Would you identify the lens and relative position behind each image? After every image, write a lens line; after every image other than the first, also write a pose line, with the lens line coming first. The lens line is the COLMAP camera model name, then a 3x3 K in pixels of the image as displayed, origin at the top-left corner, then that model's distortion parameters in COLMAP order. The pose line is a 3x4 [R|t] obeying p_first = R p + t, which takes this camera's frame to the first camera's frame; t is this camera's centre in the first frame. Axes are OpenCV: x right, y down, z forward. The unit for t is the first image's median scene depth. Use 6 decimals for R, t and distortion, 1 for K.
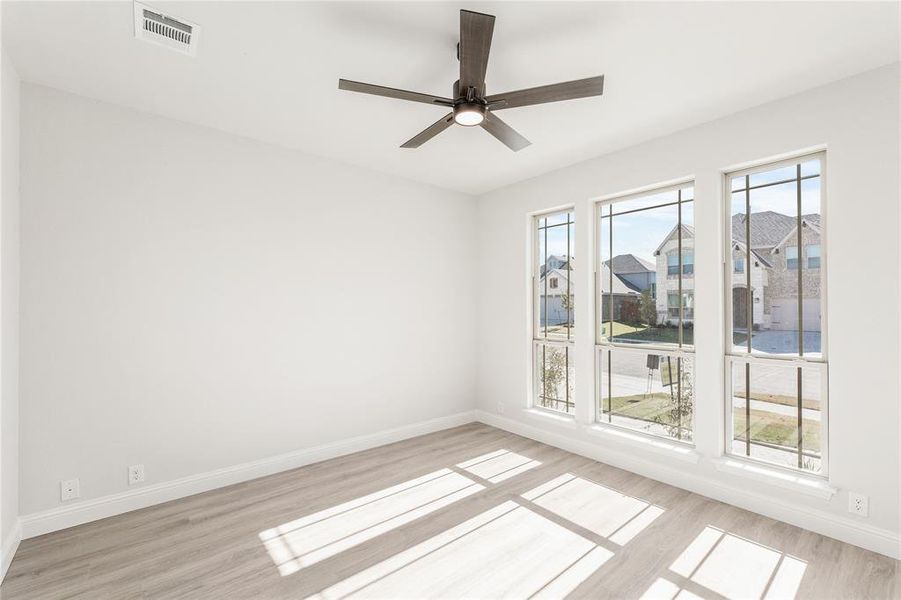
lens RADIAL K [[379.5, 0, 451.5], [0, 379.5, 305.2], [0, 0, 1]] dist [-0.000360, -0.000069]
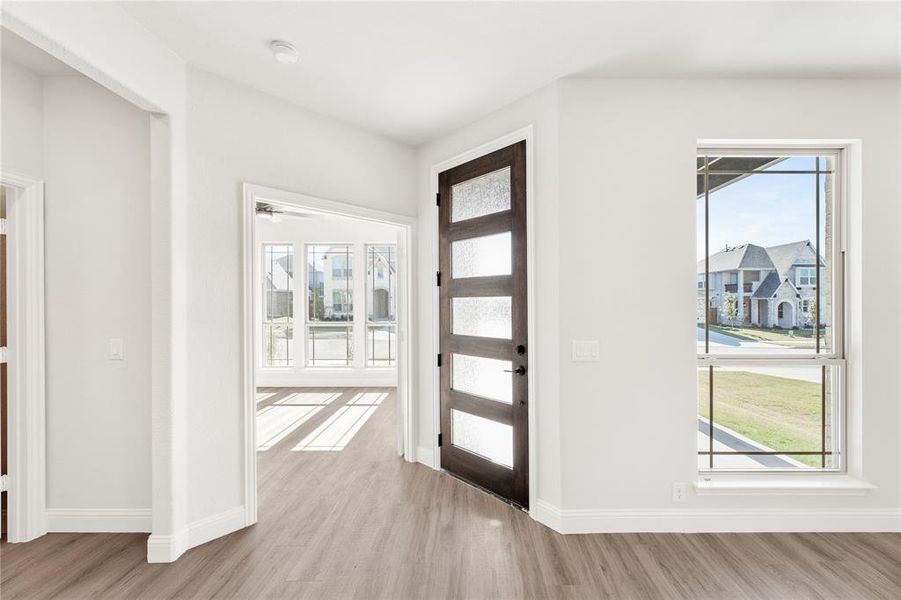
lens RADIAL K [[379.5, 0, 451.5], [0, 379.5, 305.2], [0, 0, 1]] dist [-0.000360, -0.000069]
pose [[0.677136, -0.007306, 0.735822, -0.271090], [0.000253, 0.999953, 0.009696, 0.000906], [-0.735858, -0.006380, 0.677106, -0.412821]]
